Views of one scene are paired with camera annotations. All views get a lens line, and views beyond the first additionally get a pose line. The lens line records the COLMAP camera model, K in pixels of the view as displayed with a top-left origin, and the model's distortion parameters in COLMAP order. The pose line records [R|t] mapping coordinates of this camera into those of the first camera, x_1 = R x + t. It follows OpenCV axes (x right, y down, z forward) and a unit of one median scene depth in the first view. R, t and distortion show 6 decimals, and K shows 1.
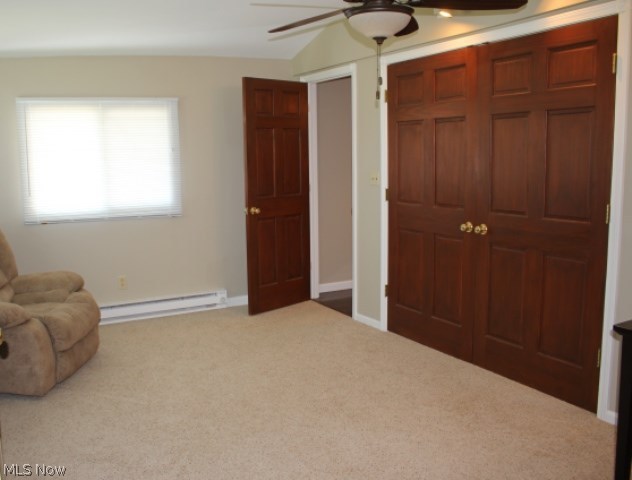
lens RADIAL K [[632.4, 0, 248.9], [0, 632.4, 240.4], [0, 0, 1]] dist [-0.174761, 0.142977]
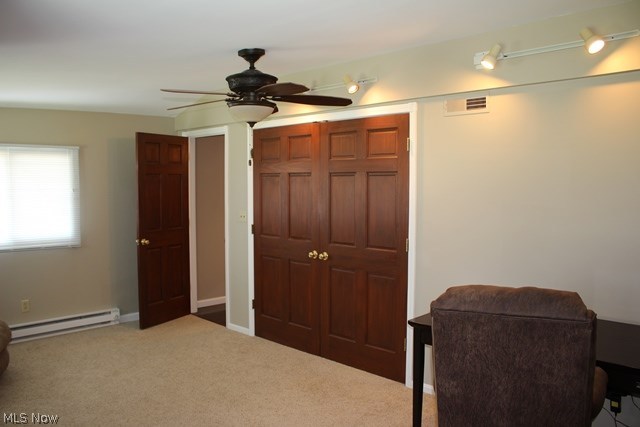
lens RADIAL K [[554.5, 0, 320.0], [0, 554.5, 213.5], [0, 0, 1]] dist [-0.098181, 0.016302]
pose [[0.939786, 0.006004, 0.341712, -0.047029], [0.022553, 0.996577, -0.079537, -0.013496], [-0.341020, 0.082455, 0.936433, -0.140826]]
